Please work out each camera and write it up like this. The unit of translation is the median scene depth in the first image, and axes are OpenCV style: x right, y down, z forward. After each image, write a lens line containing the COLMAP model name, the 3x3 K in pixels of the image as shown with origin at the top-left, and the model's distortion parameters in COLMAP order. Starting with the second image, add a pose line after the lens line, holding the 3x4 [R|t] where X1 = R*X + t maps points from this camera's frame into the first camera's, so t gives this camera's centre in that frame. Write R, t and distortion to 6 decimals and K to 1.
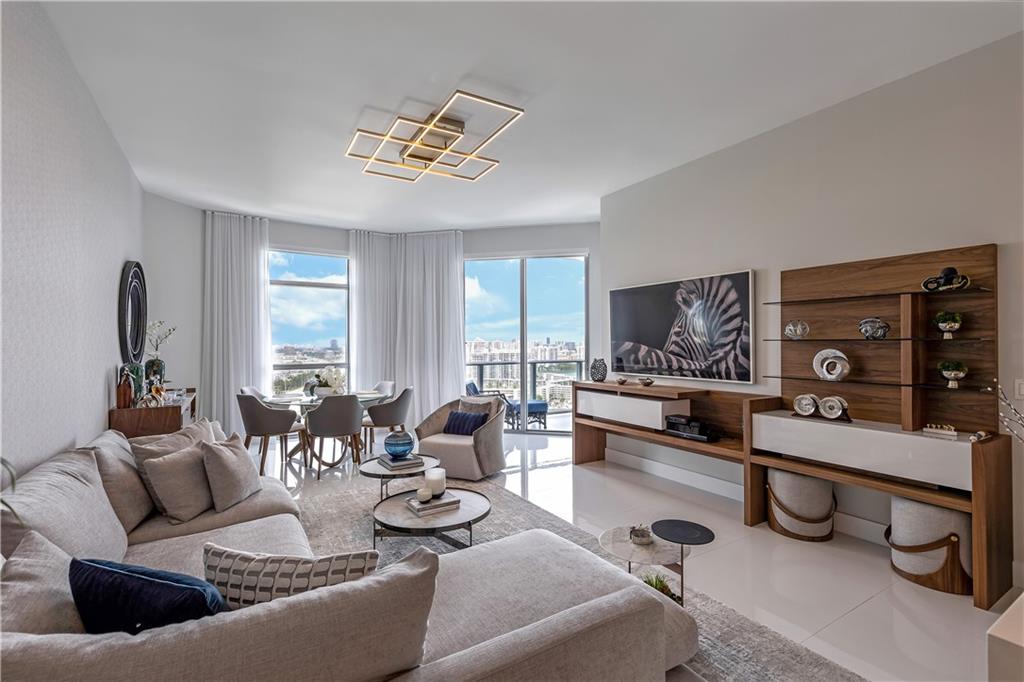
lens RADIAL K [[461.2, 0, 516.4], [0, 461.2, 341.7], [0, 0, 1]] dist [0.005548, 0.000028]
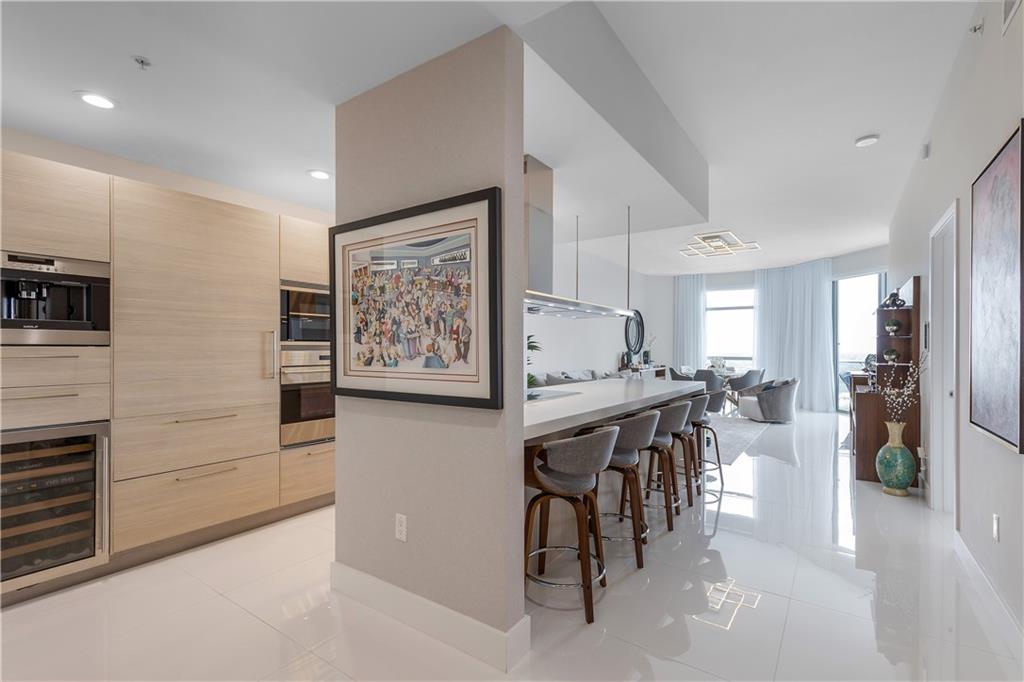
lens RADIAL K [[464.4, 0, 518.3], [0, 464.4, 347.8], [0, 0, 1]] dist [0.004550, 0.000141]
pose [[0.404029, 0.002769, -0.914742, 1.021423], [-0.002231, 0.999995, 0.002041, 0.019735], [0.914743, 0.001216, 0.404034, -0.480175]]
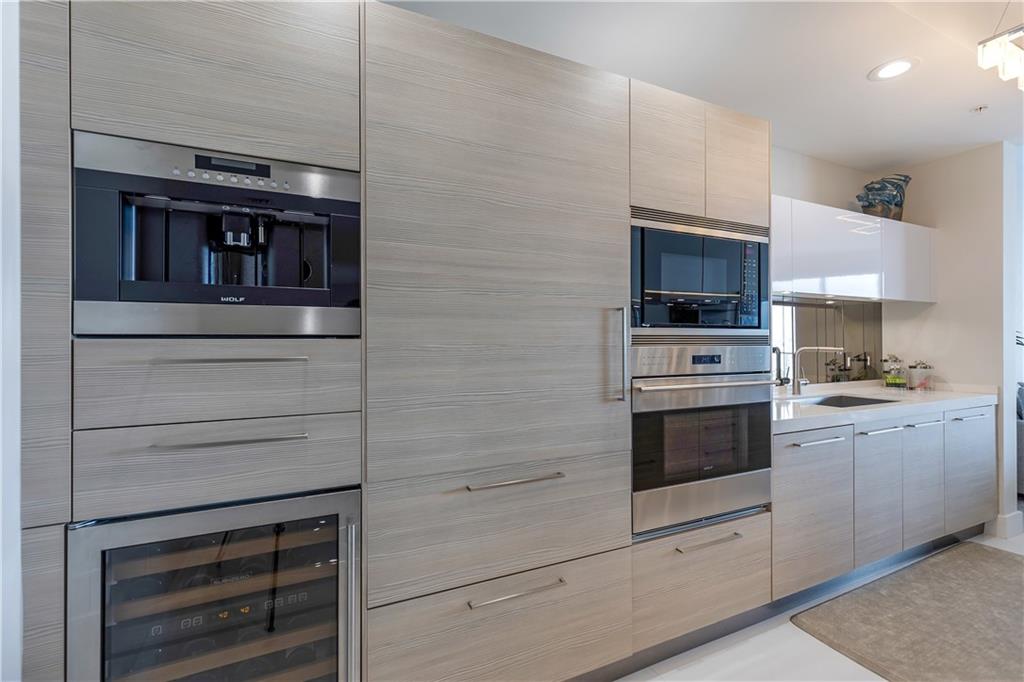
lens RADIAL K [[461.2, 0, 516.4], [0, 461.2, 341.7], [0, 0, 1]] dist [0.005548, 0.000028]
pose [[-0.101679, 0.007773, -0.994787, 0.625909], [0.000981, 0.999970, 0.007713, 0.020143], [0.994817, -0.000191, -0.101683, -0.570064]]
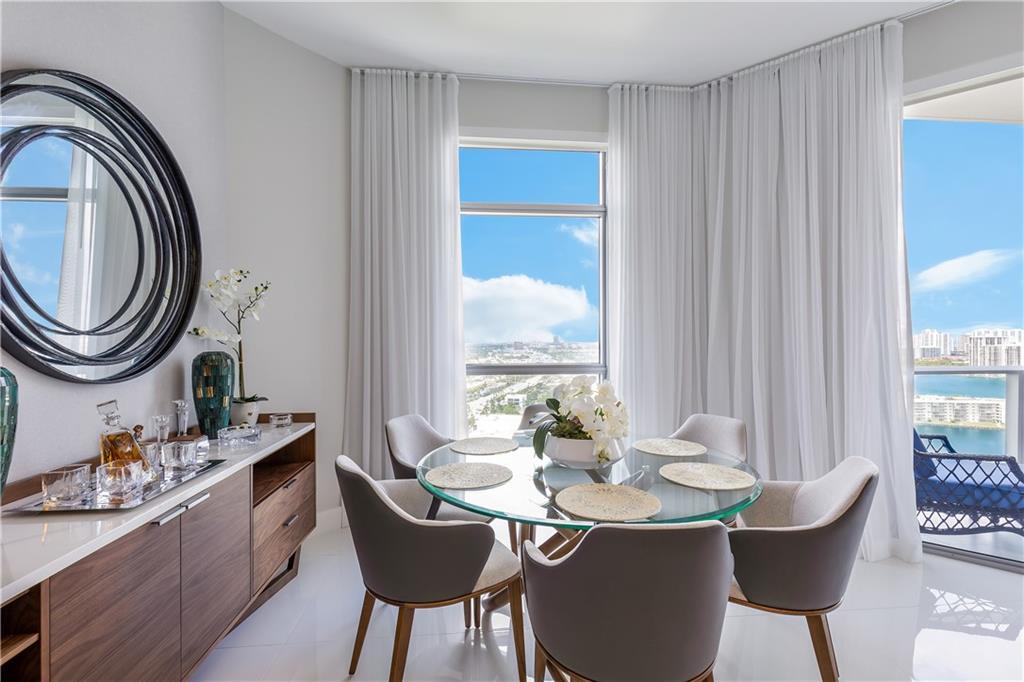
lens RADIAL K [[466.9, 0, 507.7], [0, 466.9, 339.5], [0, 0, 1]] dist [-0.000213, 0.000073]
pose [[0.891640, 0.002054, -0.452741, -0.322624], [0.000183, 0.999988, 0.004898, 0.024172], [0.452745, -0.004451, 0.891629, 0.715313]]
